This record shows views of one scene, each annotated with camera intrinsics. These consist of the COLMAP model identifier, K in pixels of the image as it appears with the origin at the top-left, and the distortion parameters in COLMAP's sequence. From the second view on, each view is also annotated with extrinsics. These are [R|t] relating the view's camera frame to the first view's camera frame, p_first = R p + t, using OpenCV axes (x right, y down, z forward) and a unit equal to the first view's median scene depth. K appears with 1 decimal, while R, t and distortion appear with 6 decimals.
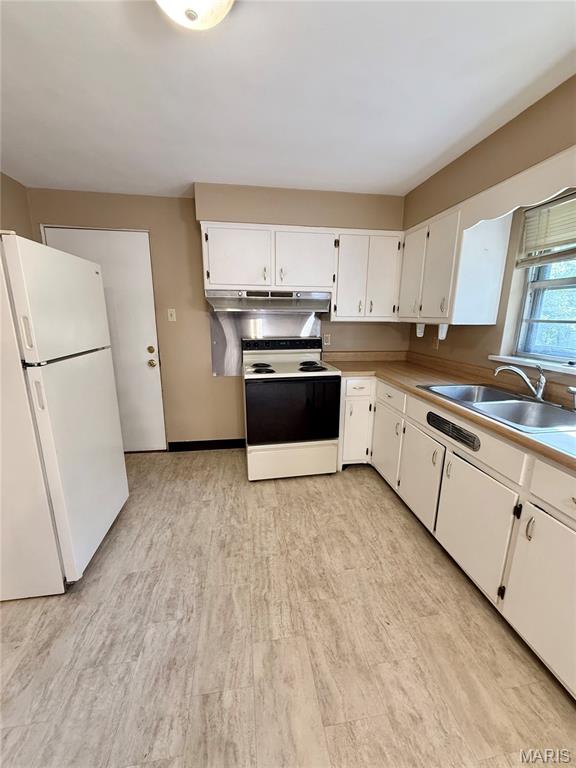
lens RADIAL K [[307.9, 0, 288.2], [0, 307.9, 384.6], [0, 0, 1]] dist [0.002506, 0.000247]
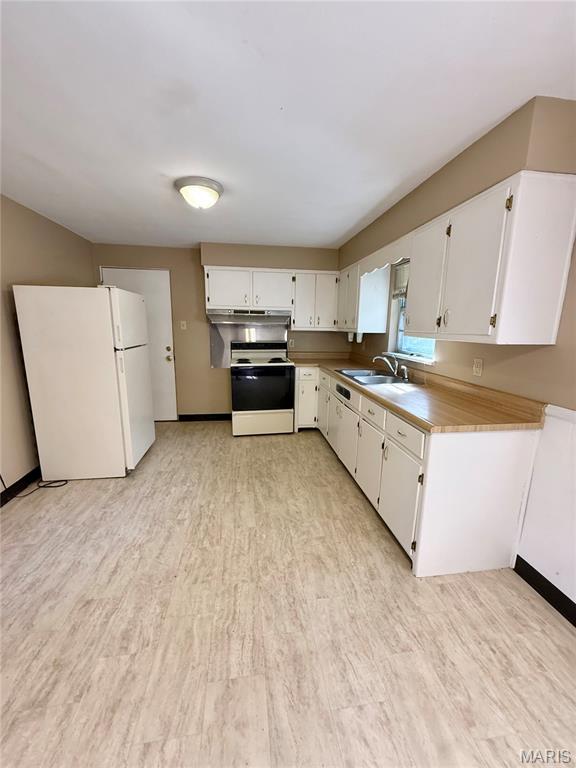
lens RADIAL K [[307.9, 0, 288.4], [0, 307.9, 384.7], [0, 0, 1]] dist [0.002506, 0.000247]
pose [[0.999934, 0.009238, -0.006761, 0.153551], [-0.009448, 0.999452, -0.031715, 0.112610], [0.006464, 0.031777, 0.999474, -0.518667]]
